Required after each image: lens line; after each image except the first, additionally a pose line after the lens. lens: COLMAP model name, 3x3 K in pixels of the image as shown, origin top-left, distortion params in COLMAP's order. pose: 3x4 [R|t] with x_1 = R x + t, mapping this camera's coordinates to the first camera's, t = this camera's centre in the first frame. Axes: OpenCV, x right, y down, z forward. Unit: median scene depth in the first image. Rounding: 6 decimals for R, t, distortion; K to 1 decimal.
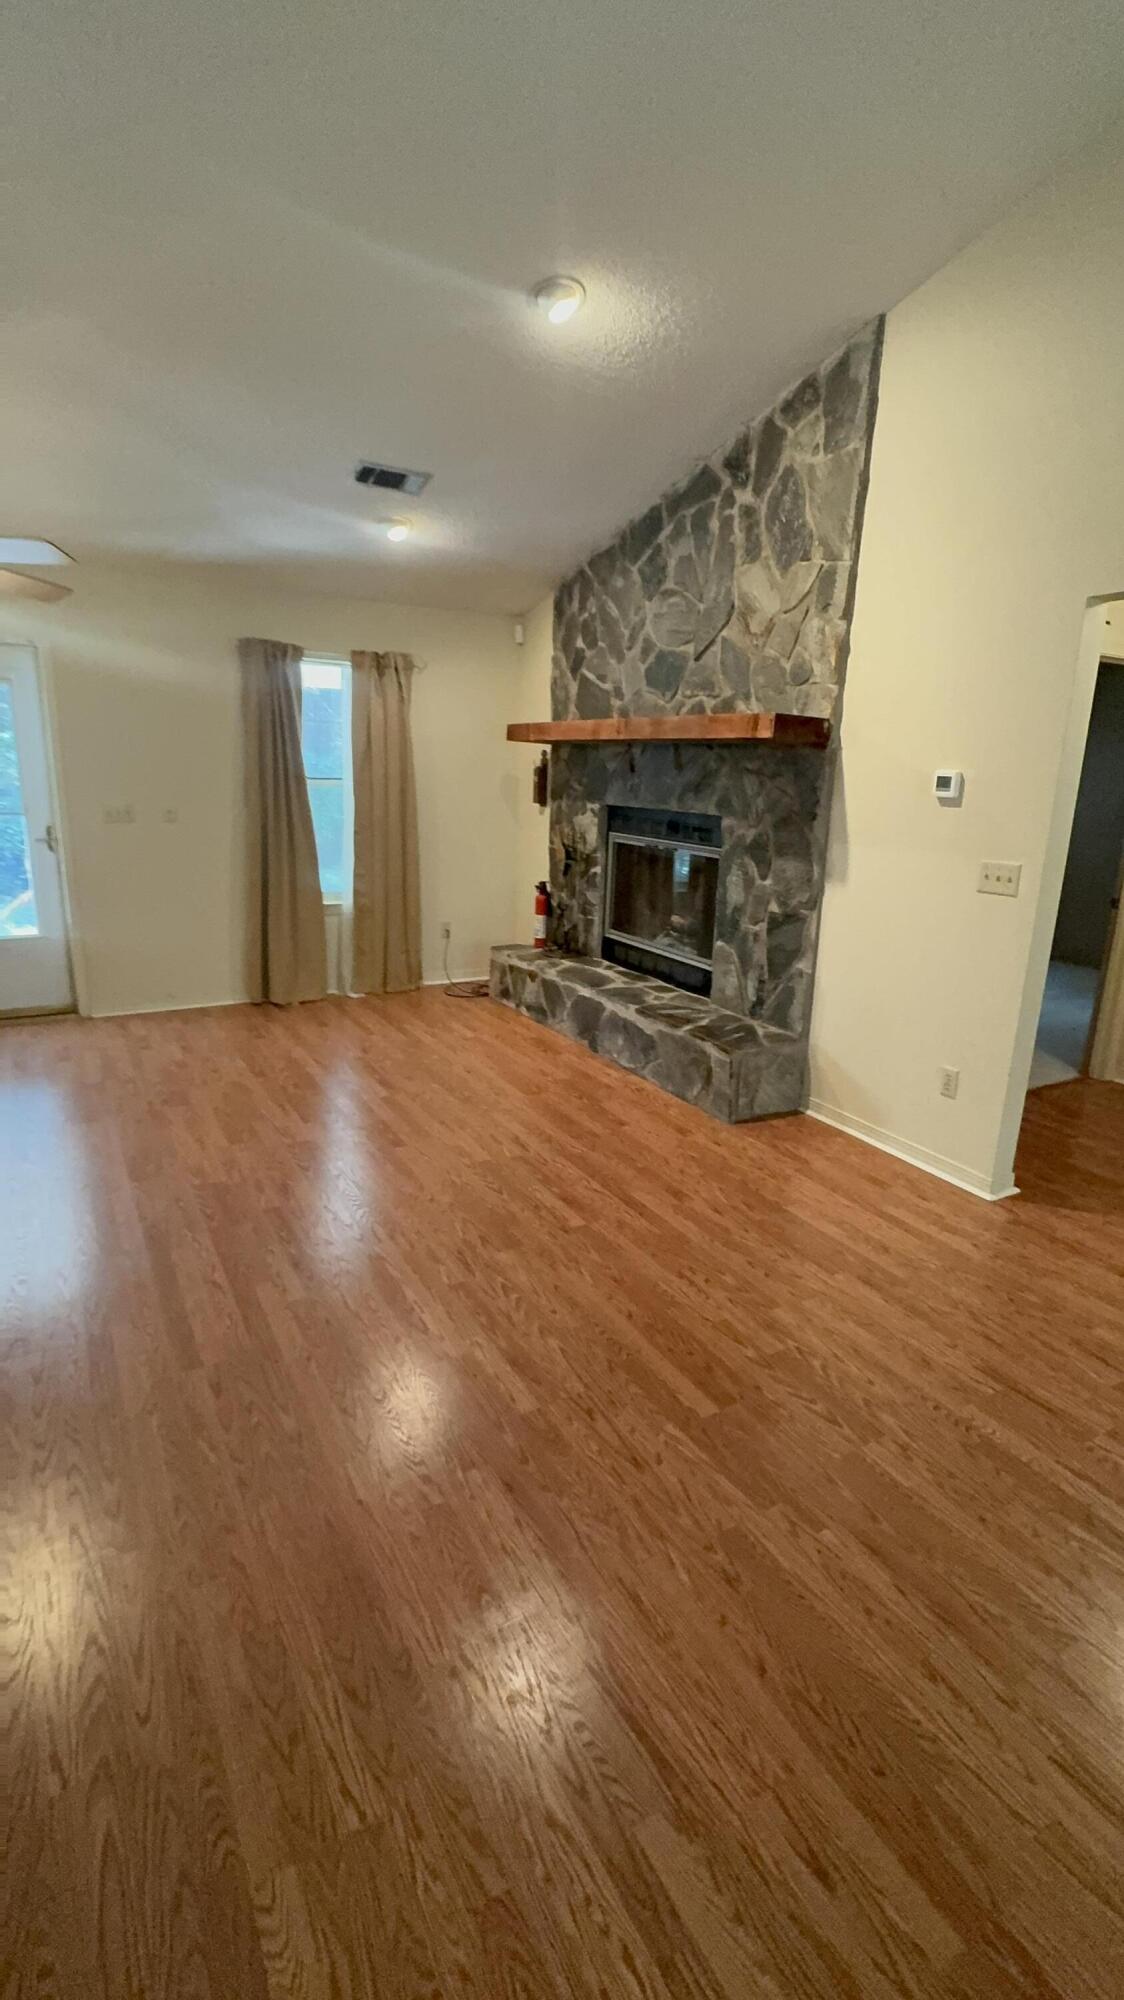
lens RADIAL K [[907.3, 0, 561.2], [0, 907.3, 1003.2], [0, 0, 1]] dist [-0.004569, 0.000619]
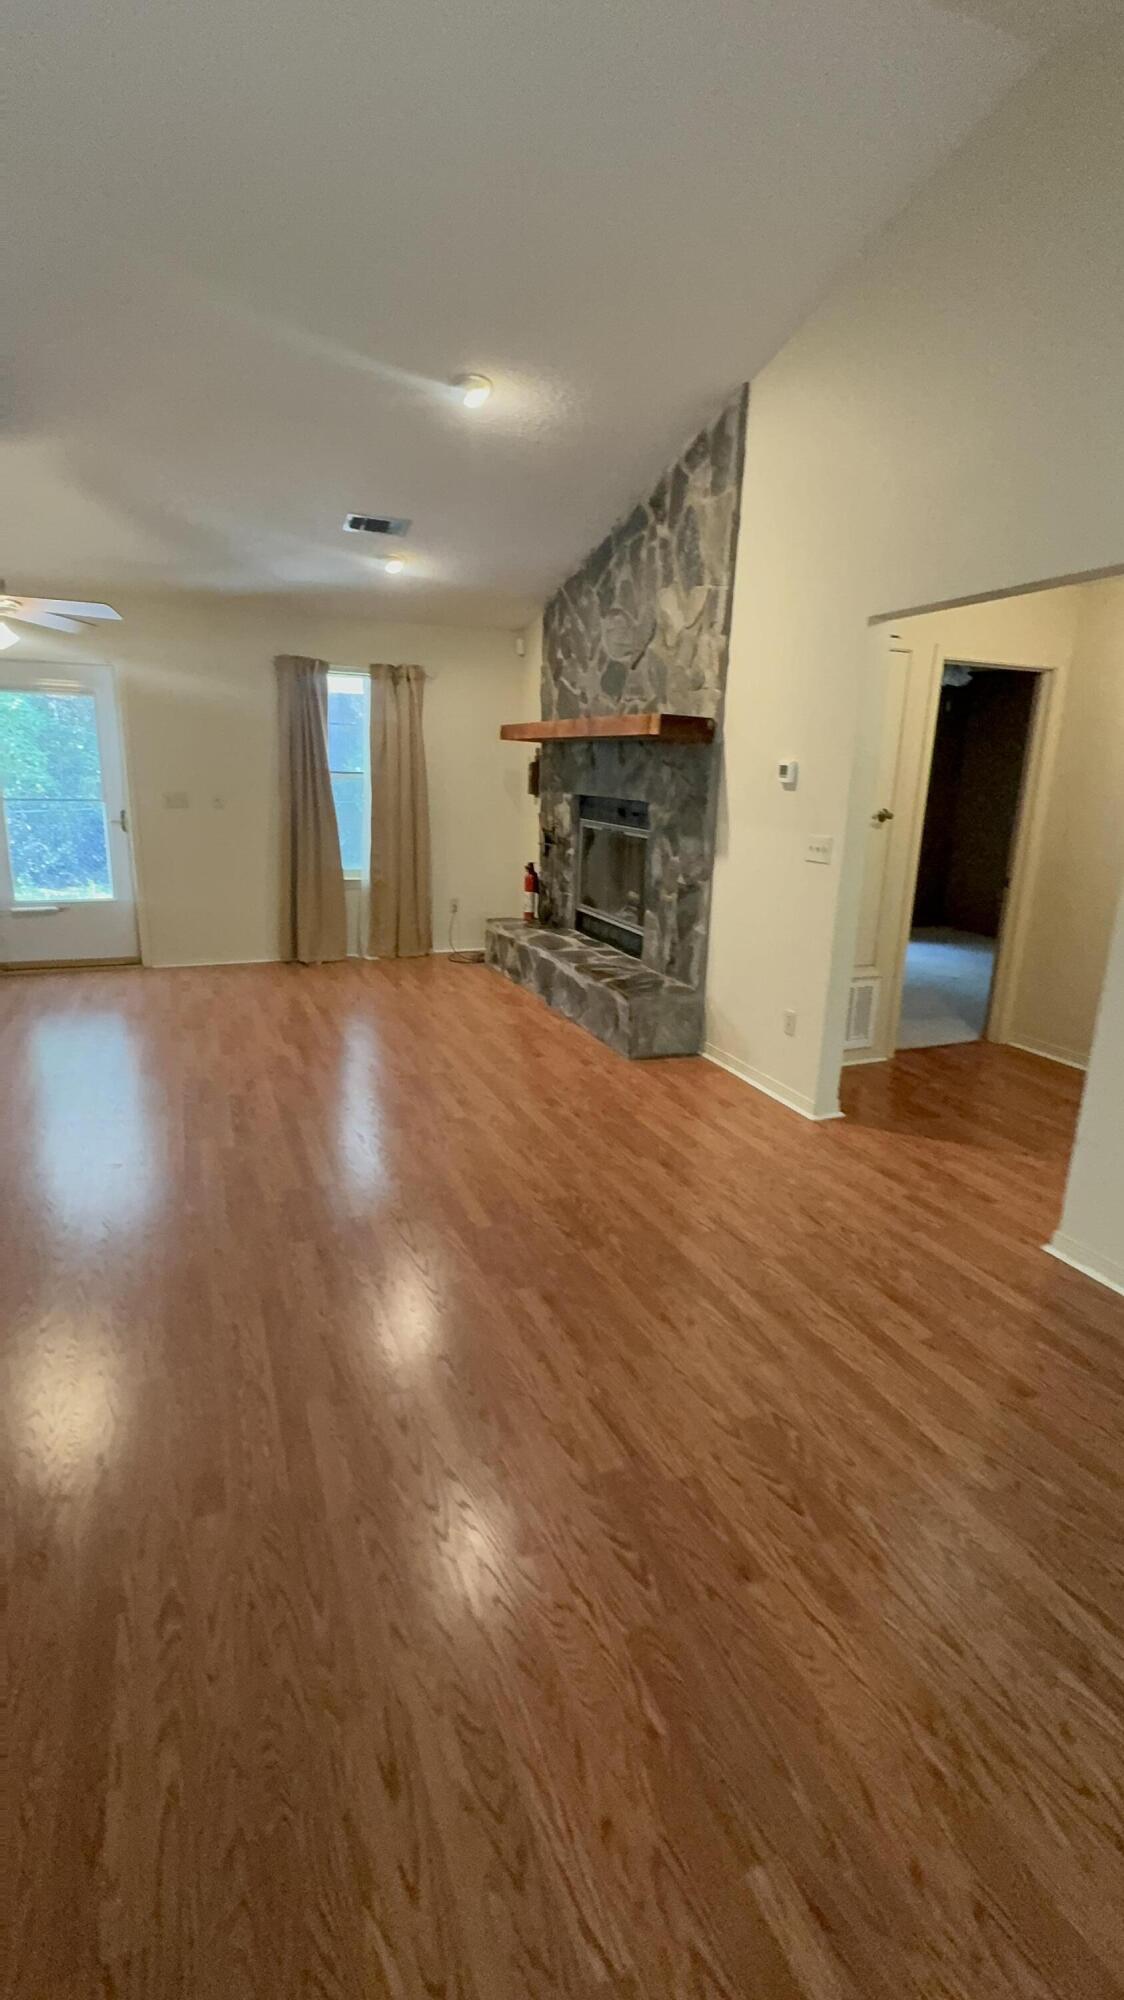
lens RADIAL K [[907.3, 0, 562.3], [0, 907.3, 1003.2], [0, 0, 1]] dist [-0.004569, 0.000619]
pose [[0.991820, 0.031174, -0.123775, 0.218903], [-0.031574, 0.999501, -0.001270, 0.057273], [0.123674, 0.005168, 0.992309, -0.171489]]
